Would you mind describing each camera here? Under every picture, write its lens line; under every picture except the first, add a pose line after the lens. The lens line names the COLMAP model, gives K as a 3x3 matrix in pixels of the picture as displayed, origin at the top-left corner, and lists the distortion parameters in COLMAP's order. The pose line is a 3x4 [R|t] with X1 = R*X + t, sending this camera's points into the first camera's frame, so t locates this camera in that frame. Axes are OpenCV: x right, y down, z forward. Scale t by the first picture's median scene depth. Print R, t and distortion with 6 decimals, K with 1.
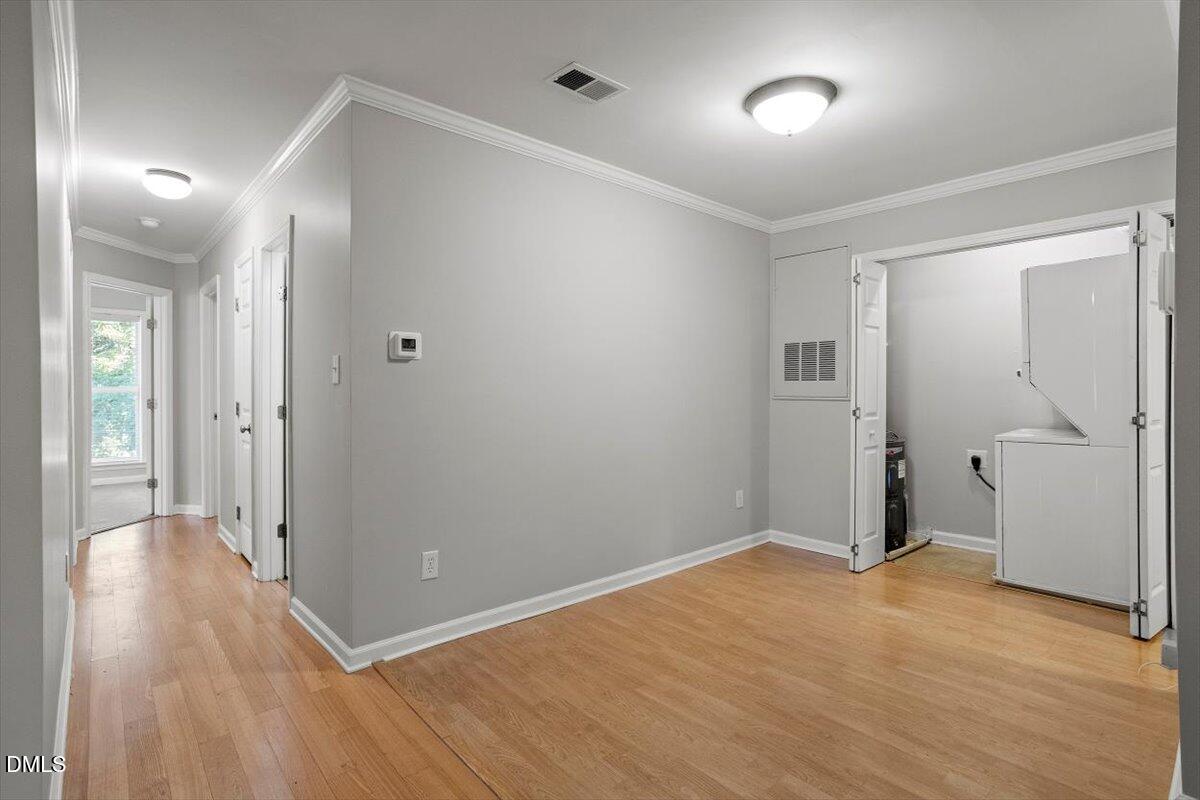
lens RADIAL K [[581.7, 0, 596.8], [0, 581.7, 389.4], [0, 0, 1]] dist [-0.047649, 0.031347]
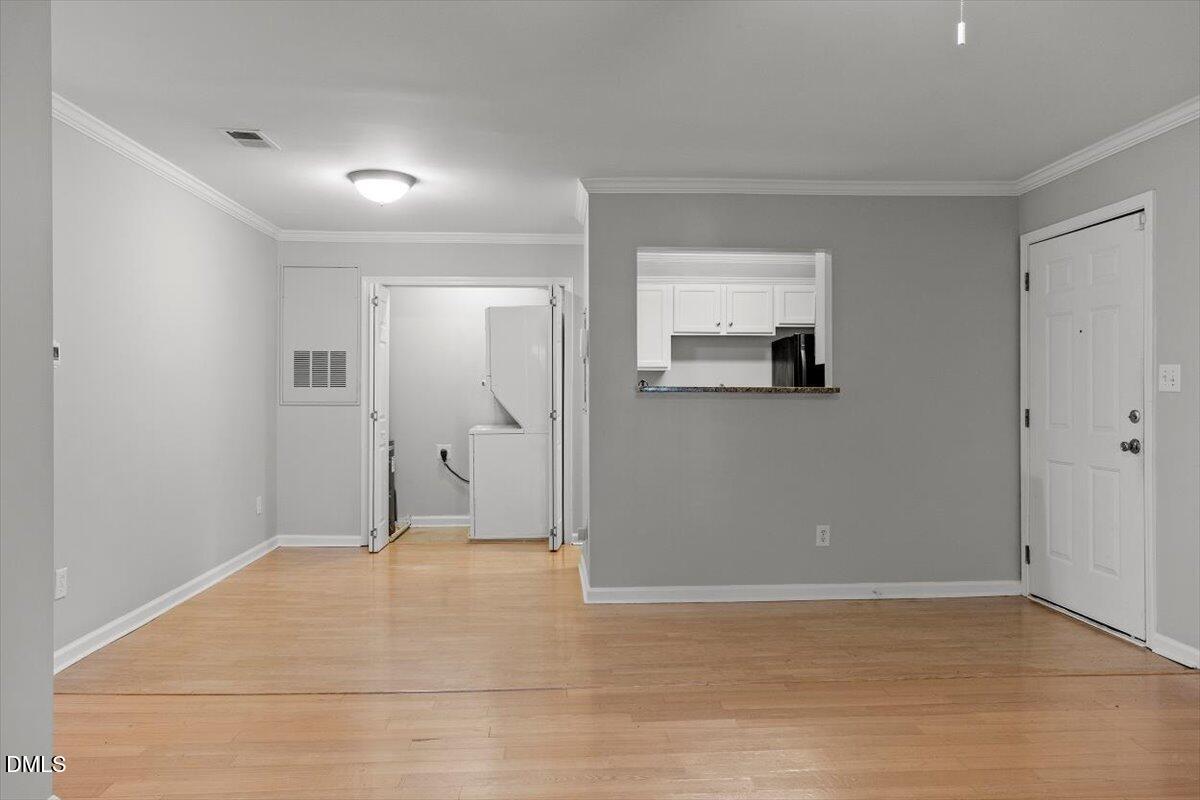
lens RADIAL K [[583.7, 0, 600.7], [0, 583.7, 405.1], [0, 0, 1]] dist [-0.019542, -0.000480]
pose [[0.640177, -0.015108, 0.768079, -0.627647], [0.000777, 0.999819, 0.019019, -0.011567], [-0.768227, -0.011579, 0.640073, -0.411375]]
